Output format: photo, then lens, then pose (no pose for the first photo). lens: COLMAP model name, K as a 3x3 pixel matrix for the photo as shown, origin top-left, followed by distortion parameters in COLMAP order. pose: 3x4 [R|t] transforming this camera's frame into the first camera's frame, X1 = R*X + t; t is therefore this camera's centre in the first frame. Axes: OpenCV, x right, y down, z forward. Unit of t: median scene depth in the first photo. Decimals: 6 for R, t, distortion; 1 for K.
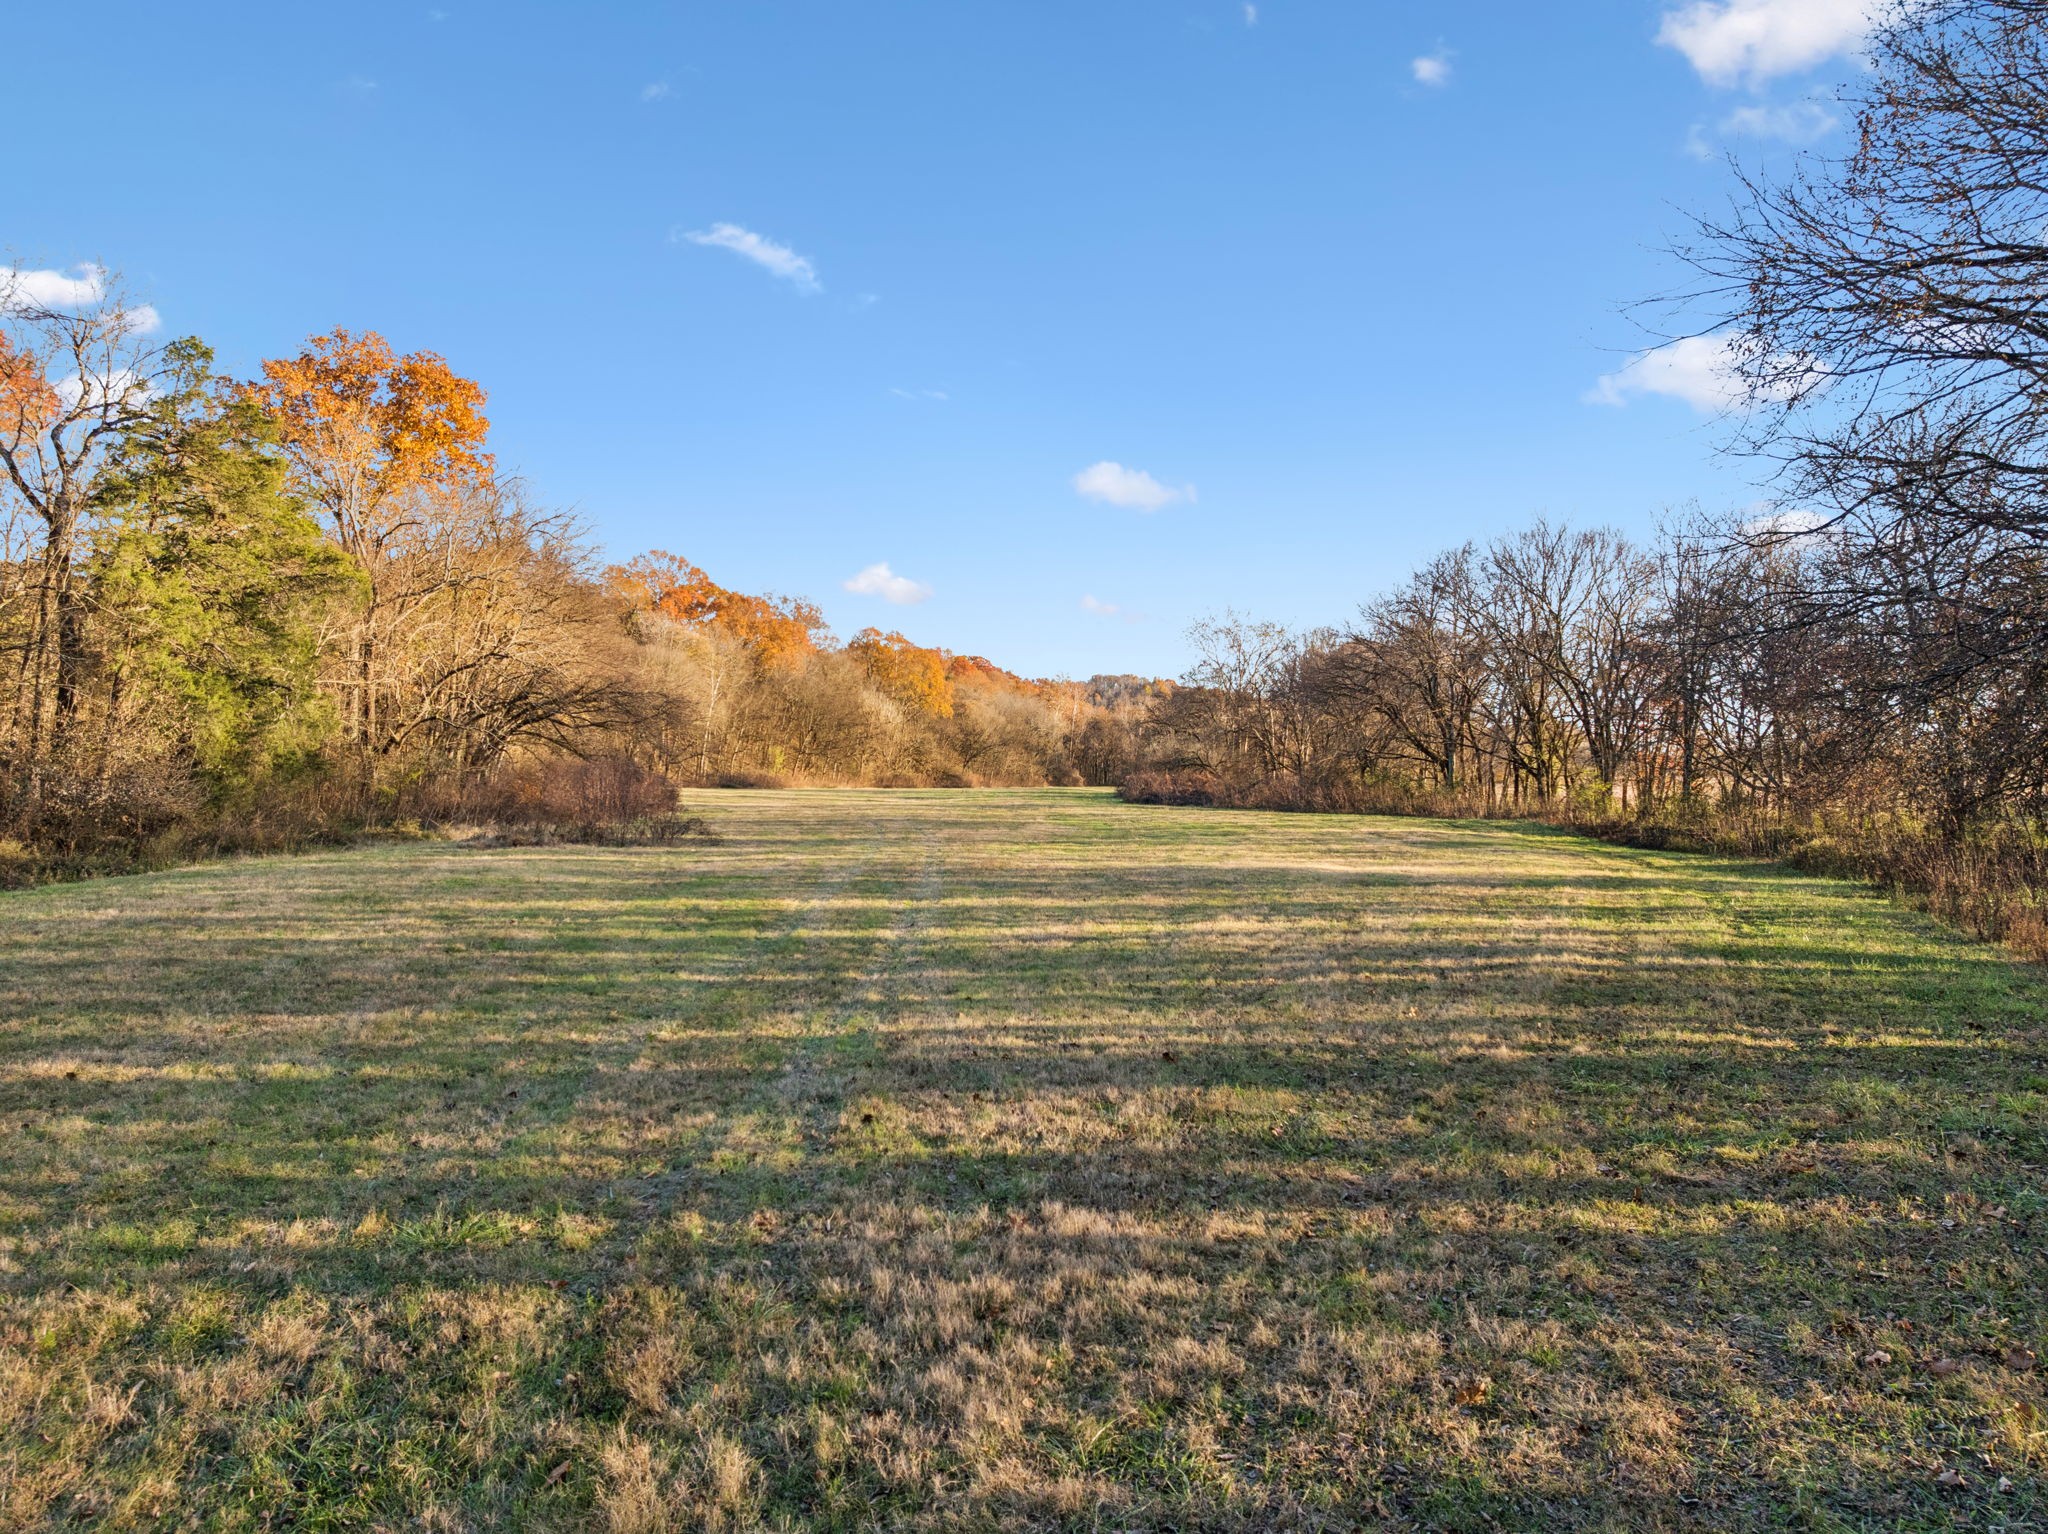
lens RADIAL K [[1472.0, 0, 1024.0], [0, 1472.0, 767.0], [0, 0, 1]] dist [0.003286, -0.082163]
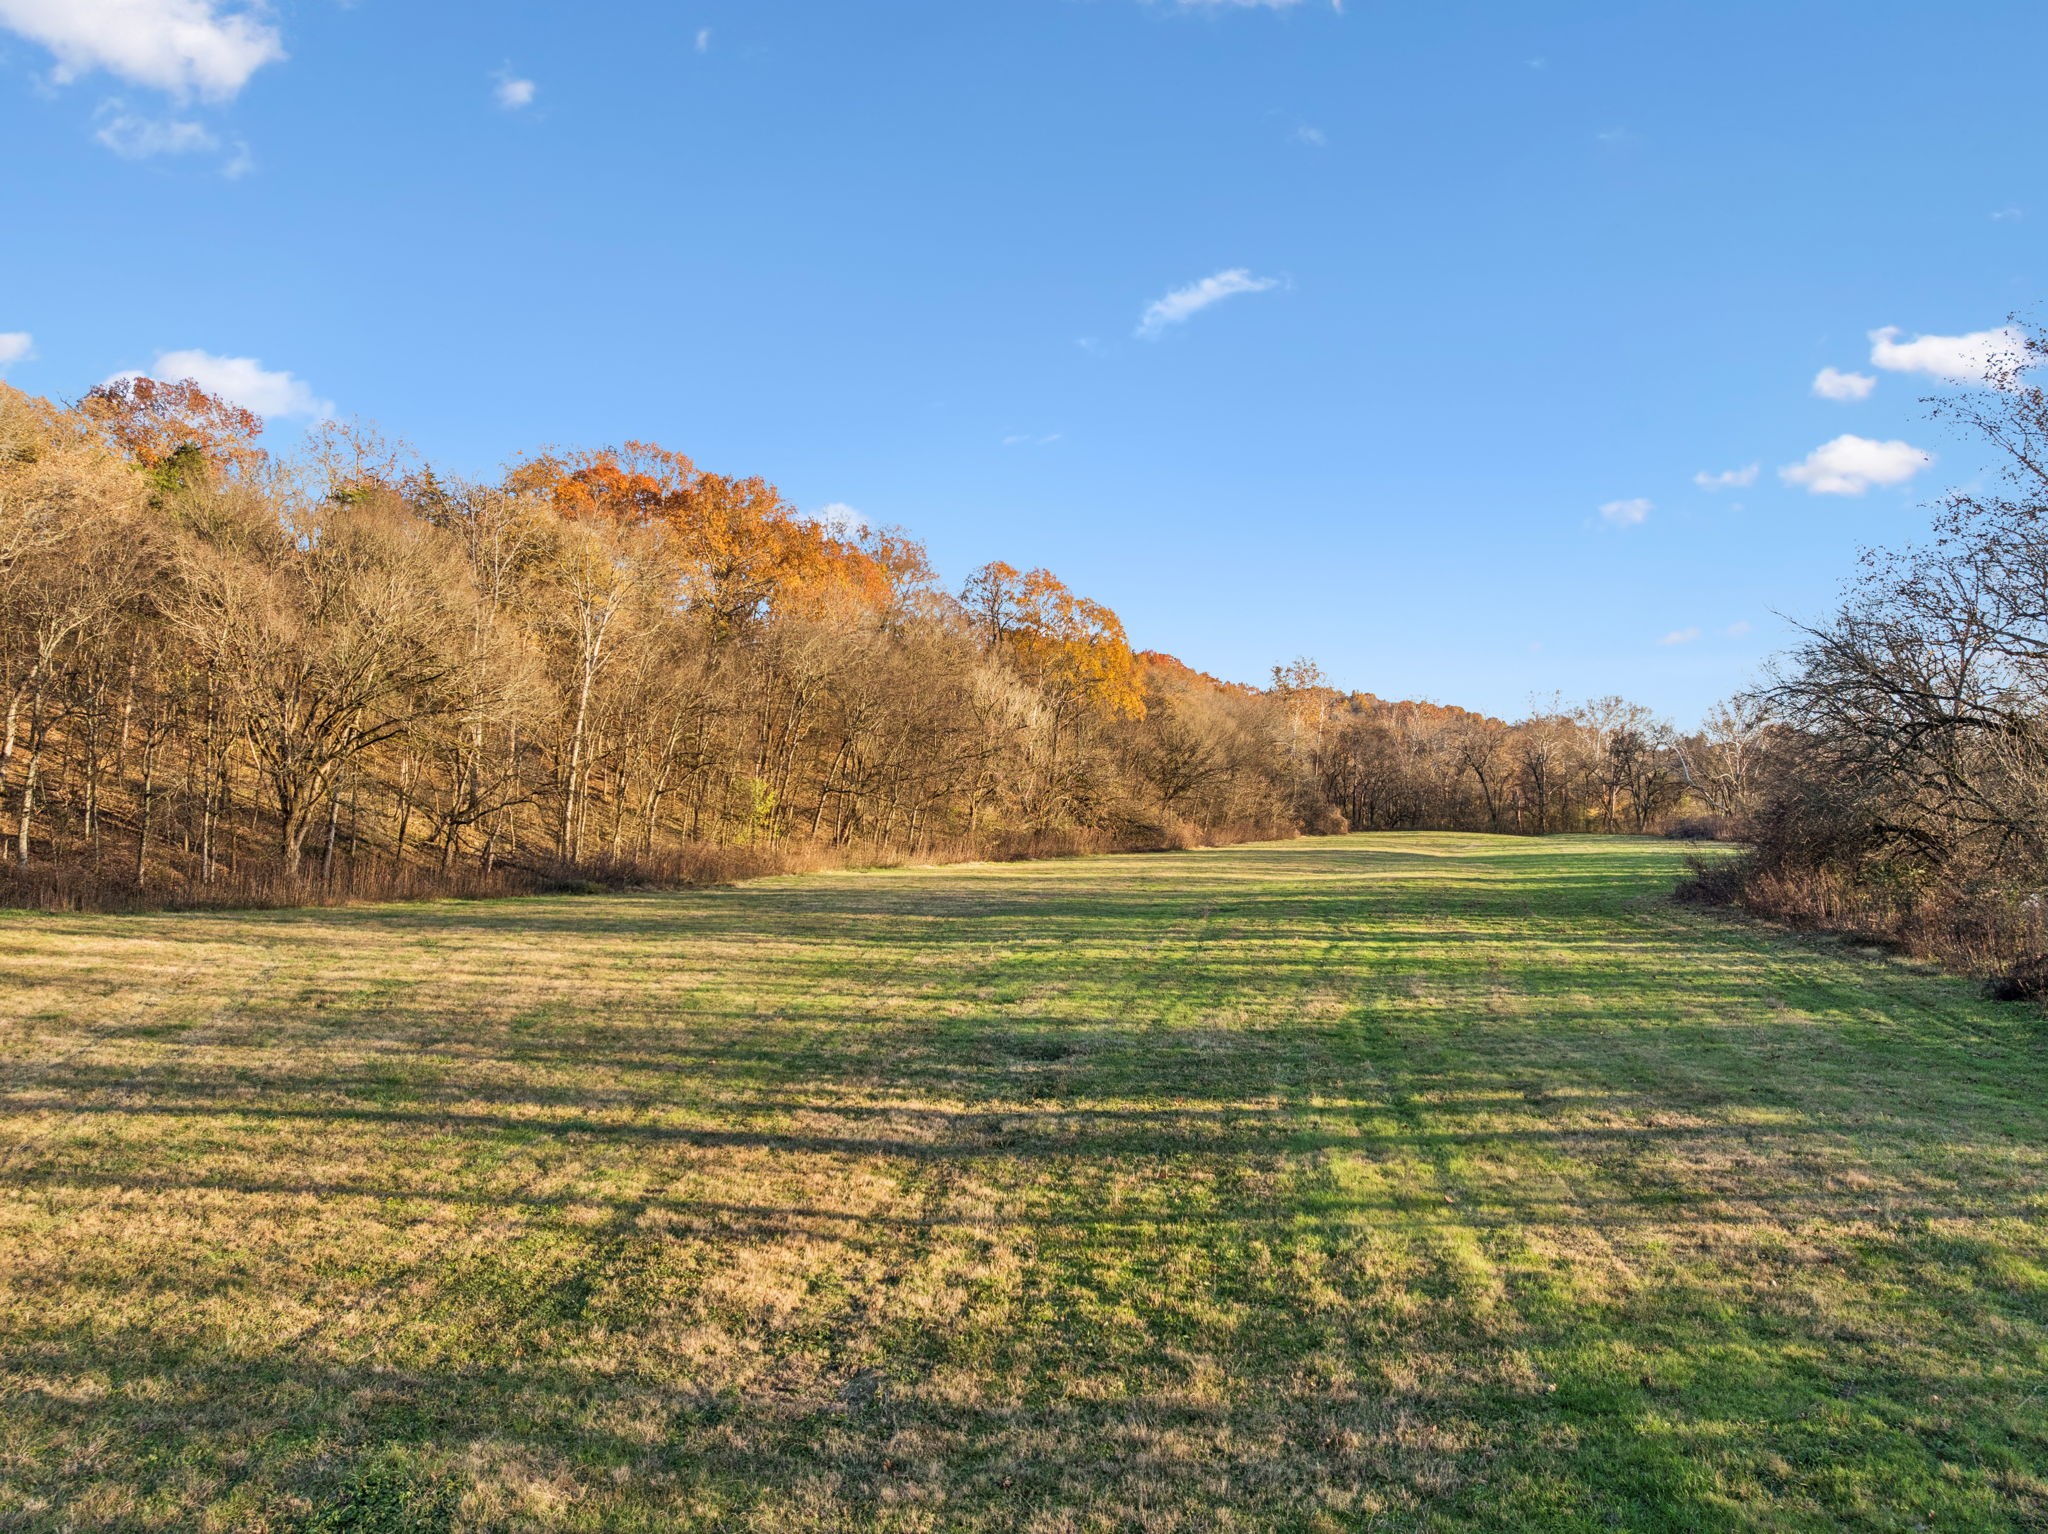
lens RADIAL K [[1472.0, 0, 1024.0], [0, 1472.0, 767.0], [0, 0, 1]] dist [0.003286, -0.082163]
pose [[0.992976, -0.006983, -0.118109, -0.027633], [0.005254, 0.999875, -0.014940, -0.007997], [0.118198, 0.014215, 0.992888, 0.435028]]
